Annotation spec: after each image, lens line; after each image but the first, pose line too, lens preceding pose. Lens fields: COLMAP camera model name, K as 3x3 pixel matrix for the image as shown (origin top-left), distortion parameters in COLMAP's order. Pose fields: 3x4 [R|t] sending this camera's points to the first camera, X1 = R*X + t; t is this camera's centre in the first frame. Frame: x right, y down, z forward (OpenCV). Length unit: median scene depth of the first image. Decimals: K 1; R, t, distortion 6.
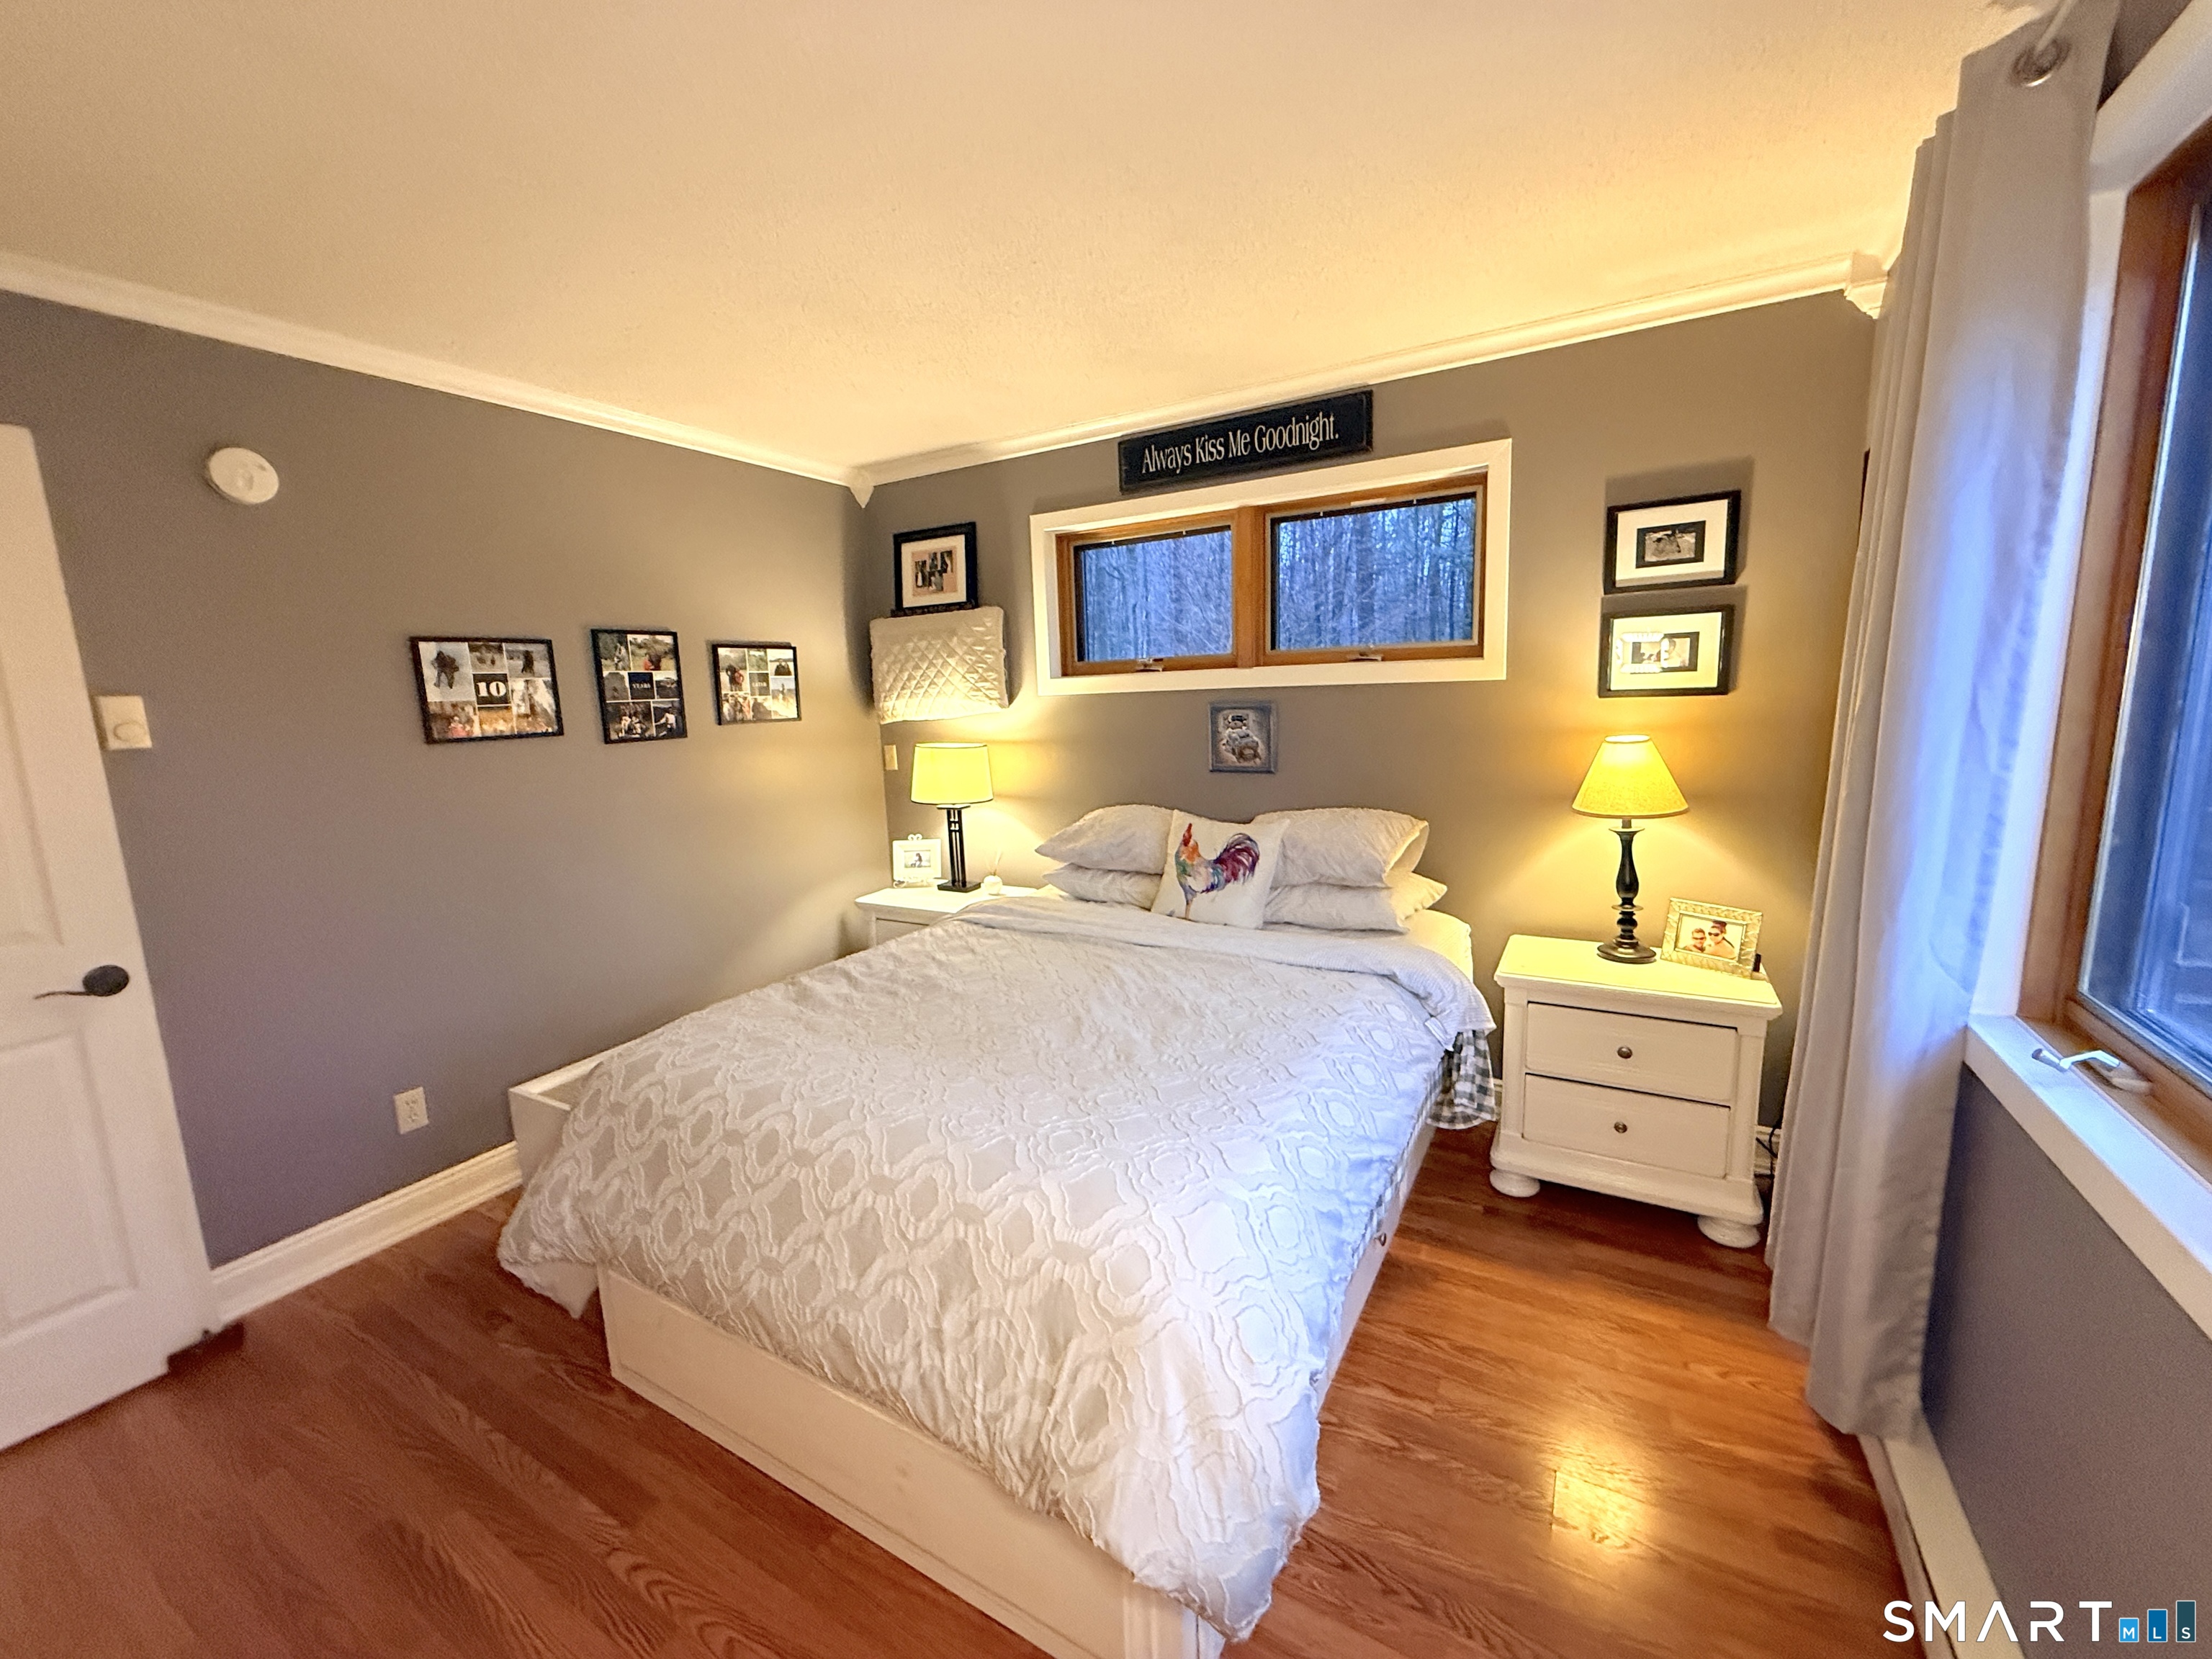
lens RADIAL K [[882.3, 0, 1094.8], [0, 882.3, 835.7], [0, 0, 1]] dist [0.001027, 0.000408]
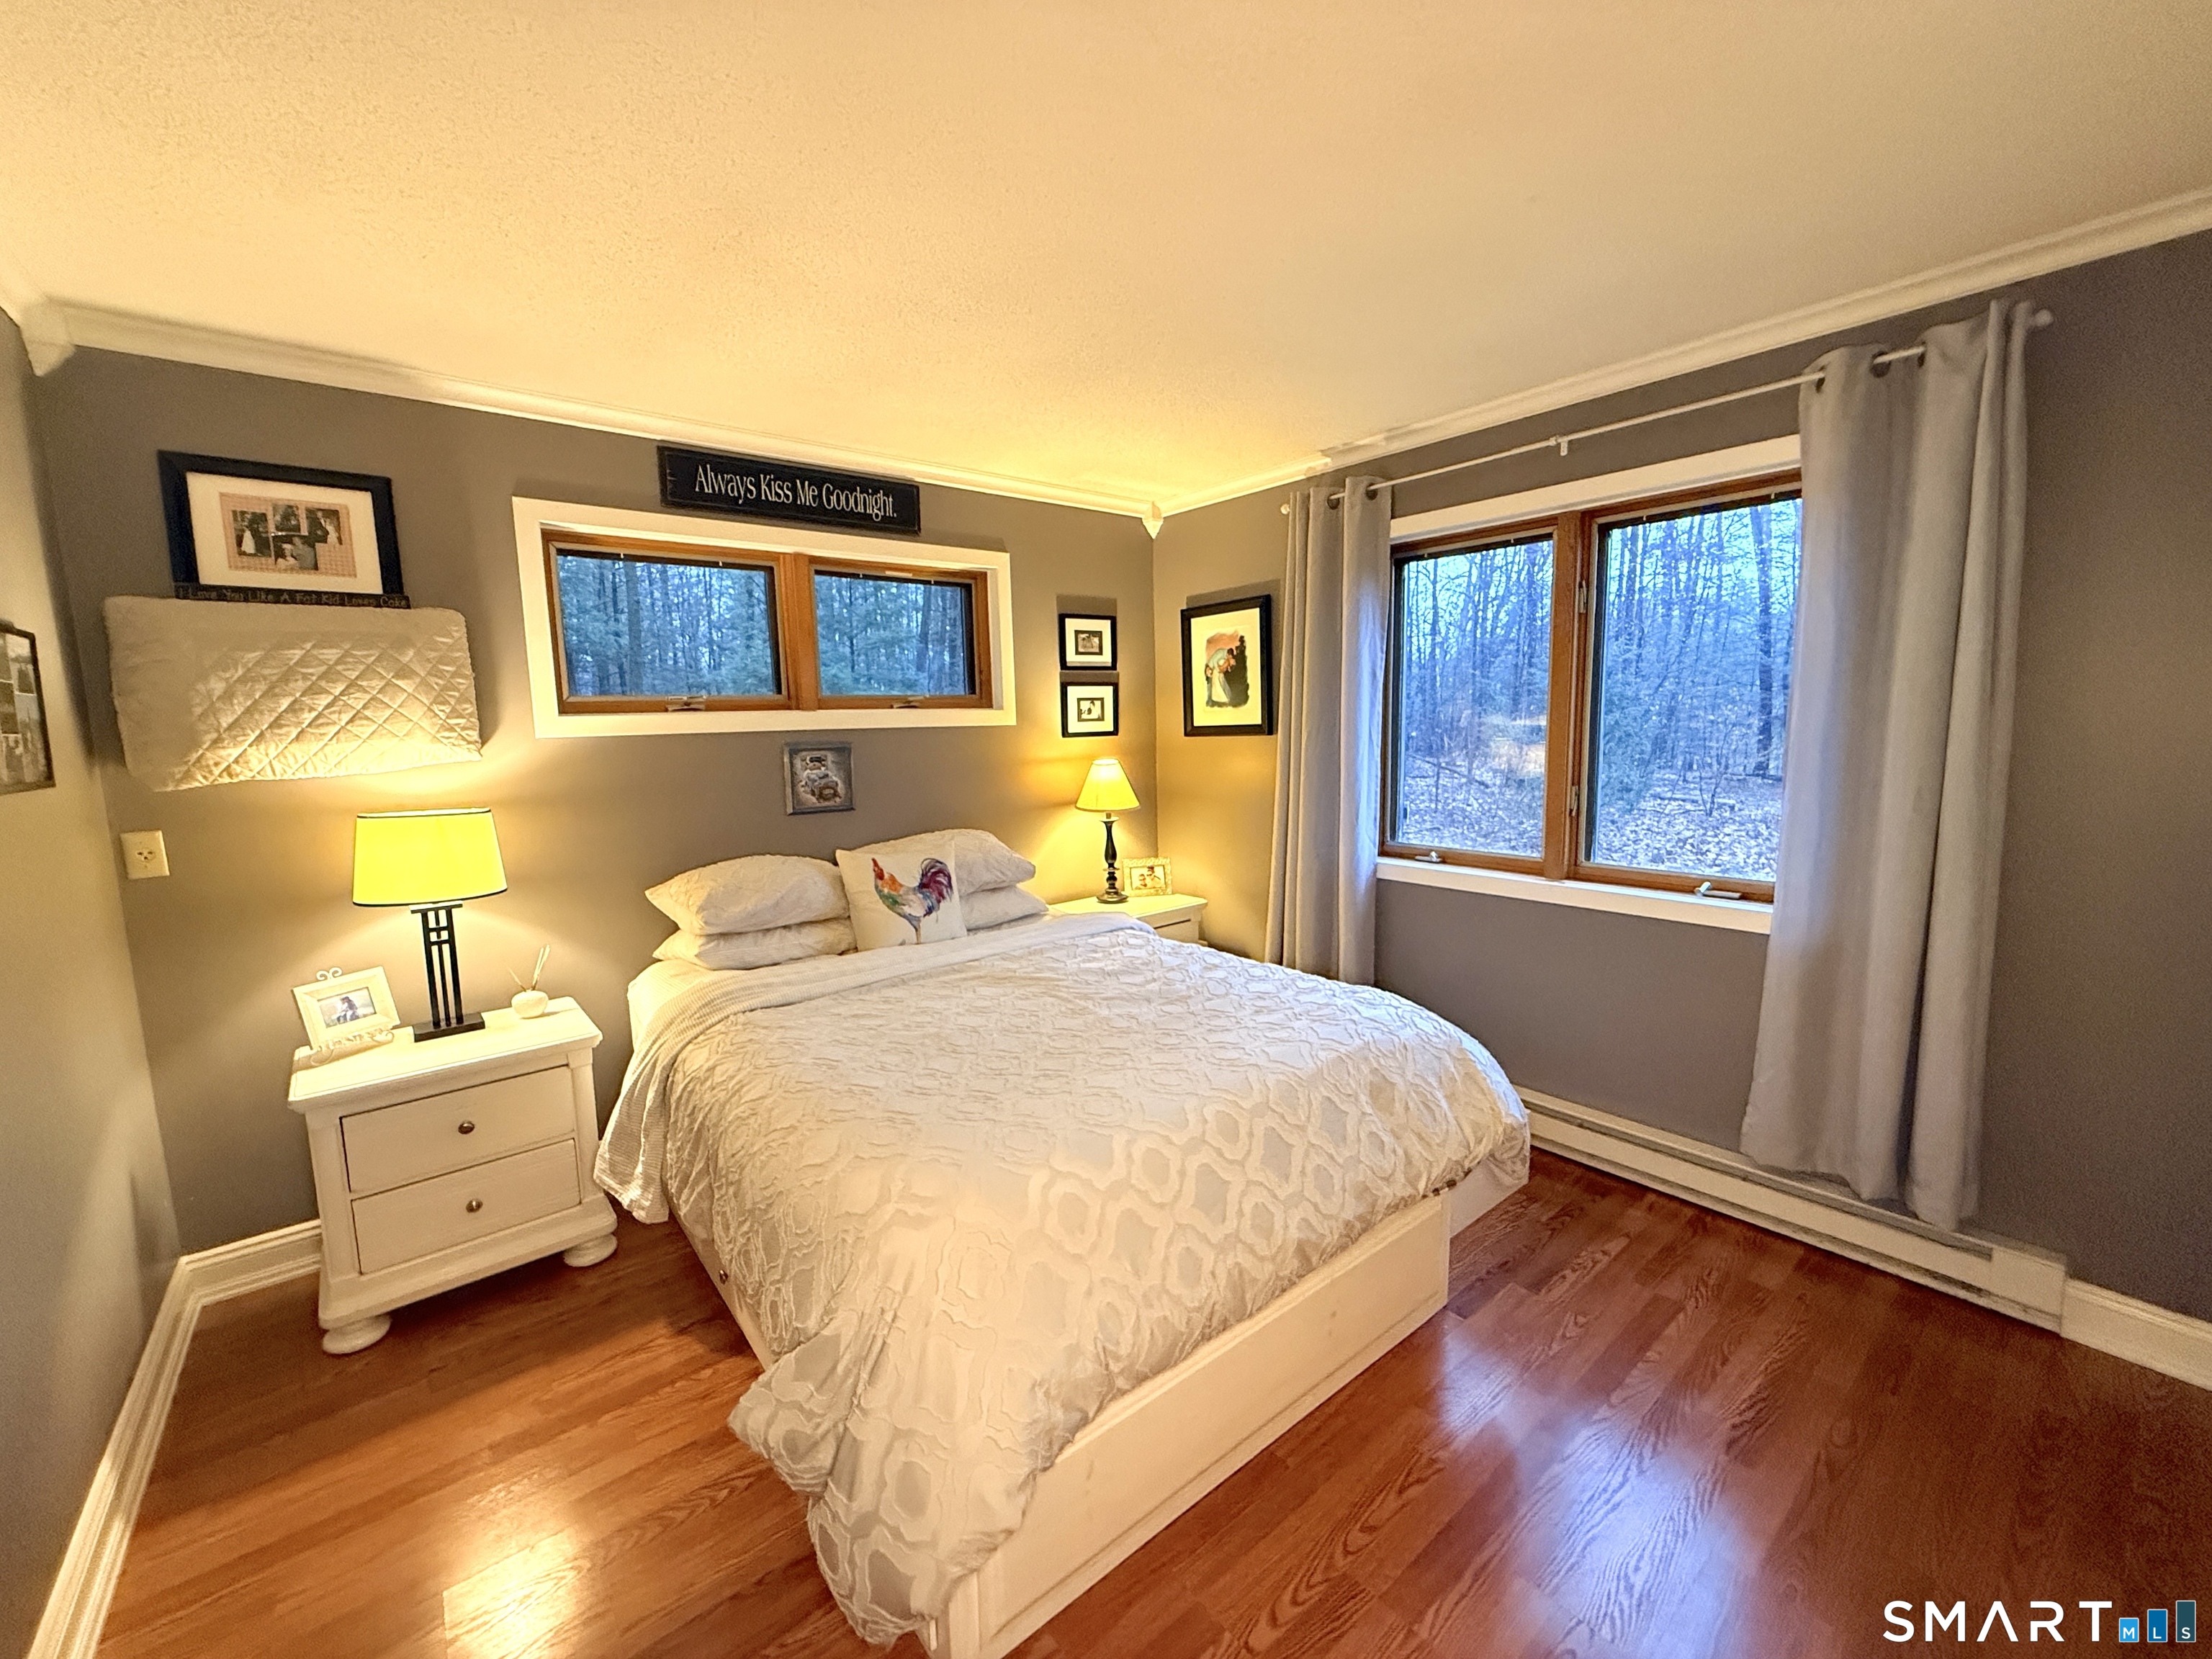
lens RADIAL K [[882.3, 0, 1103.6], [0, 882.3, 833.5], [0, 0, 1]] dist [0.001027, 0.000408]
pose [[0.354259, -0.093690, 0.930442, -0.699446], [0.163034, 0.985919, 0.037202, -0.034549], [-0.920826, 0.138514, 0.364545, 0.354919]]
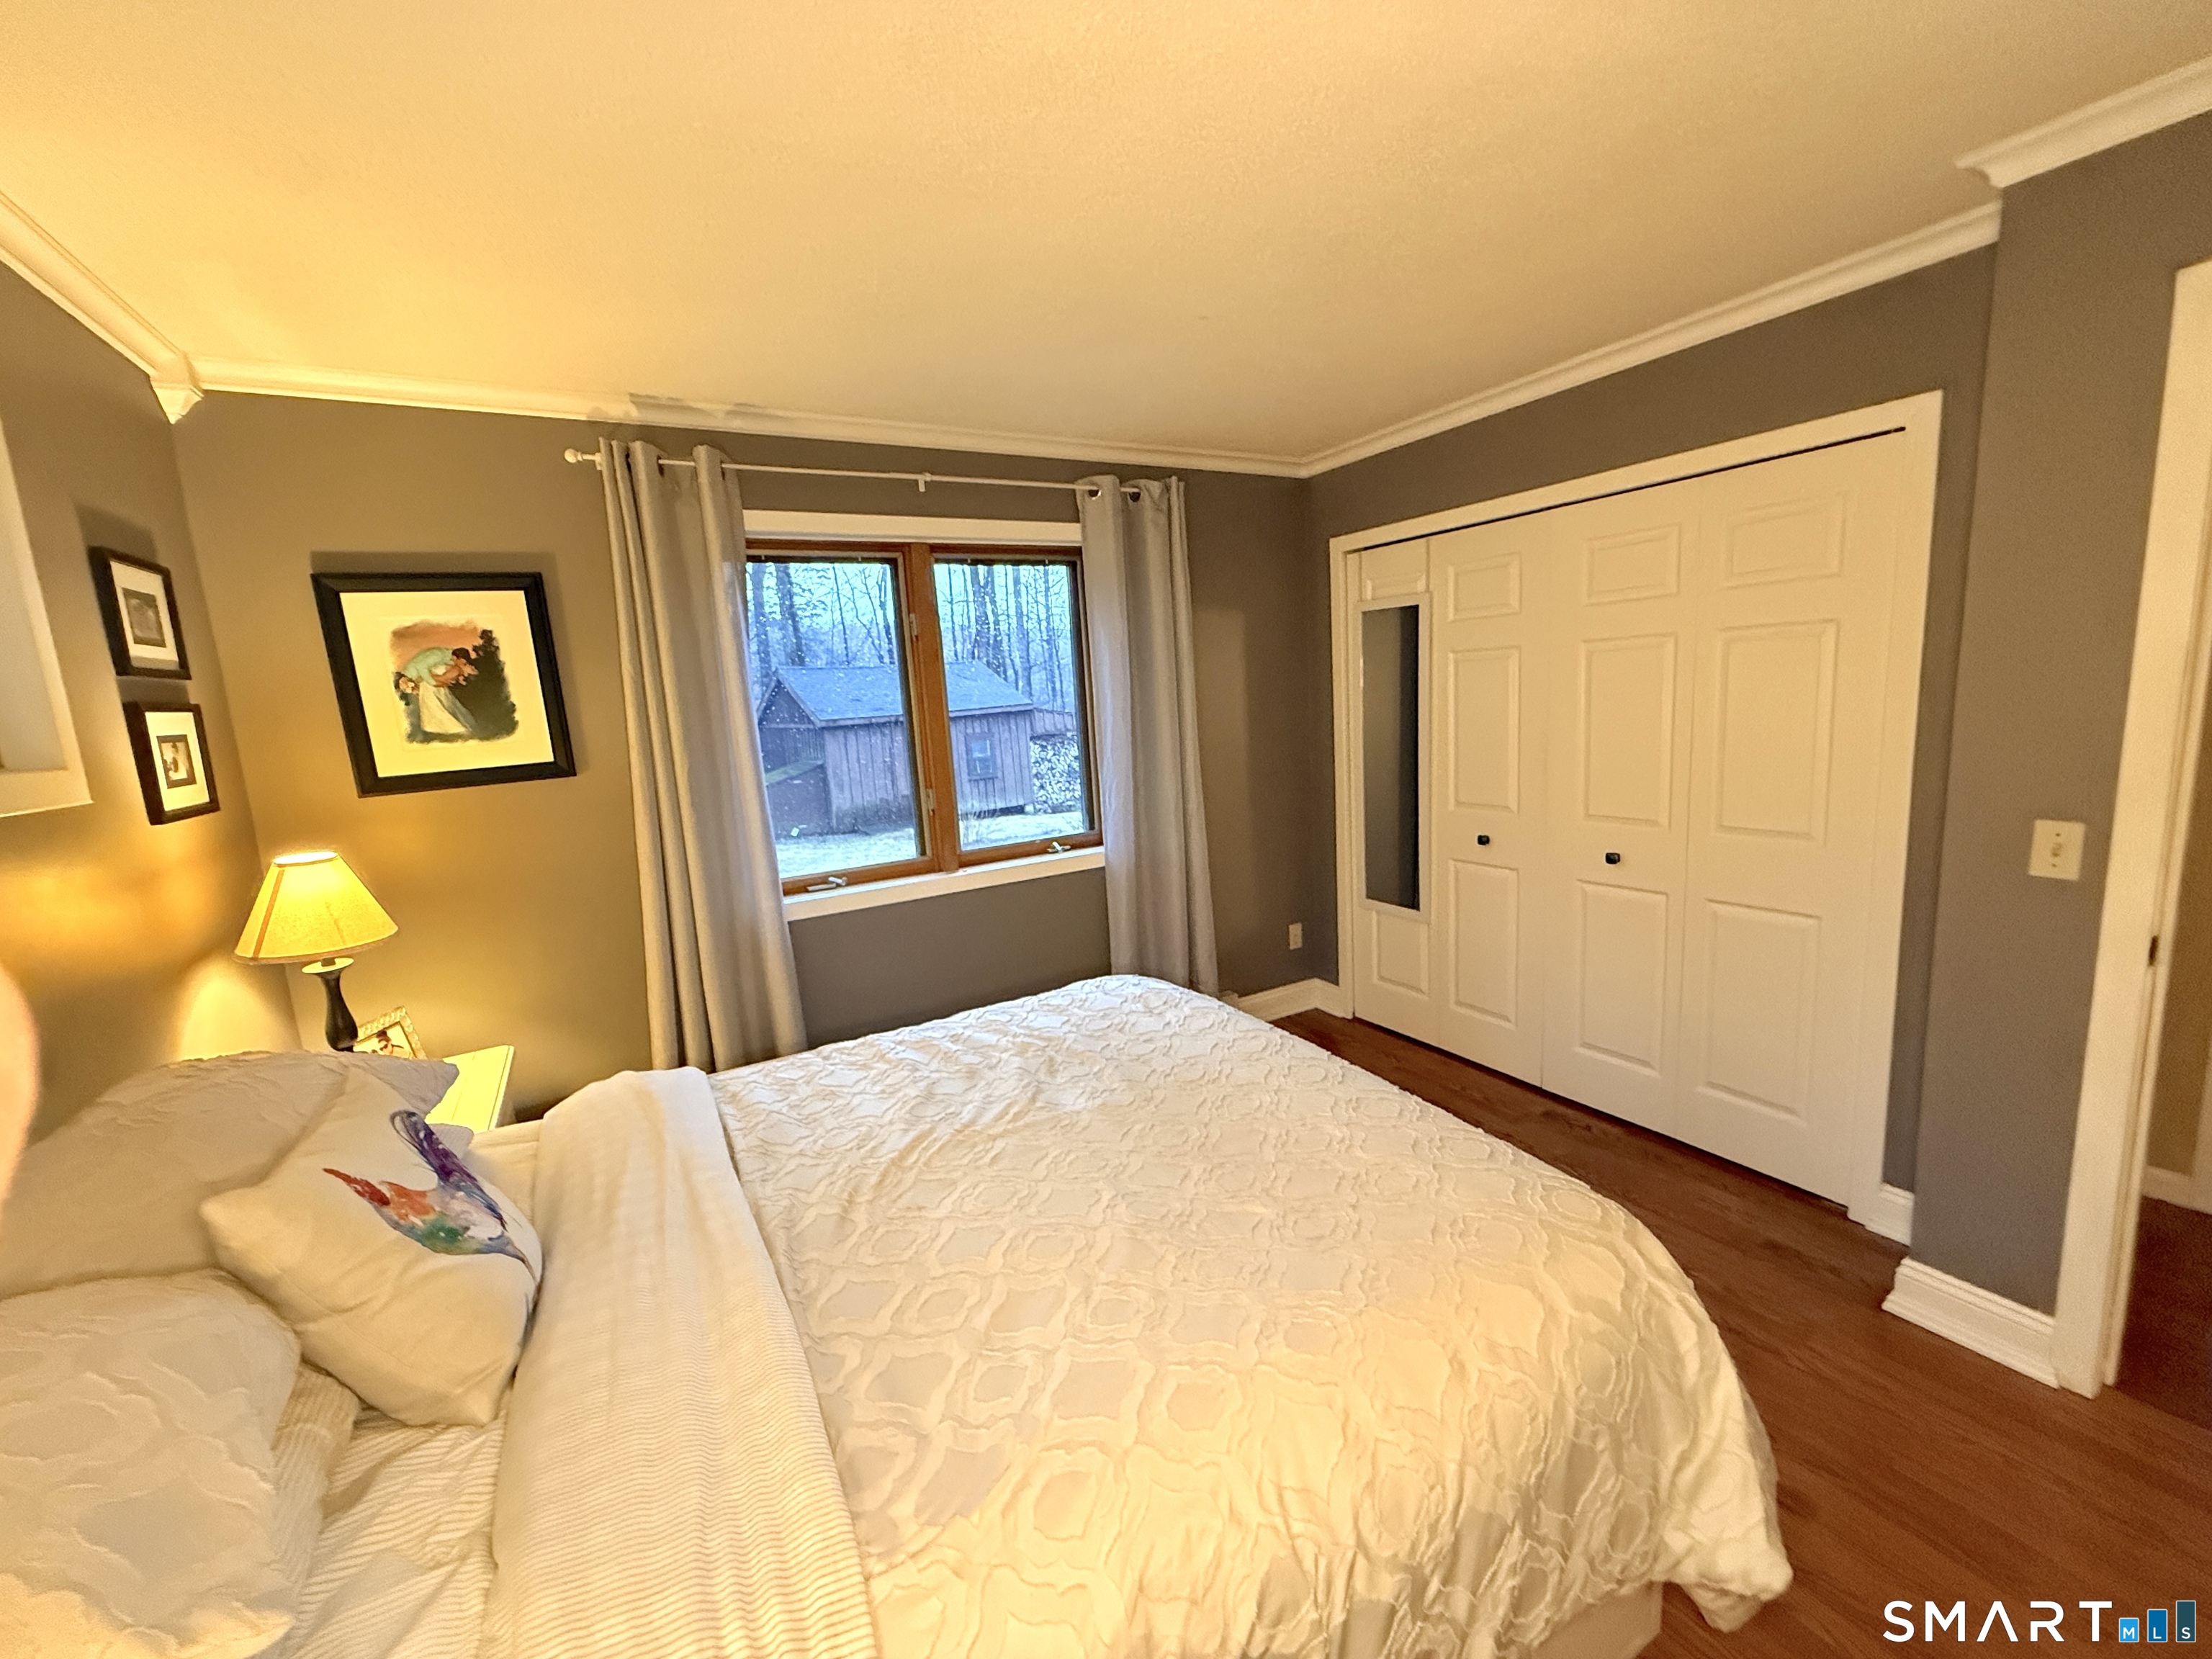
lens RADIAL K [[882.3, 0, 1112.7], [0, 882.3, 824.4], [0, 0, 1]] dist [0.001027, 0.000408]
pose [[-0.860674, 0.013754, 0.508971, -0.344999], [0.175819, 0.946173, 0.271743, -0.181902], [-0.477837, 0.323369, -0.816765, 1.031620]]
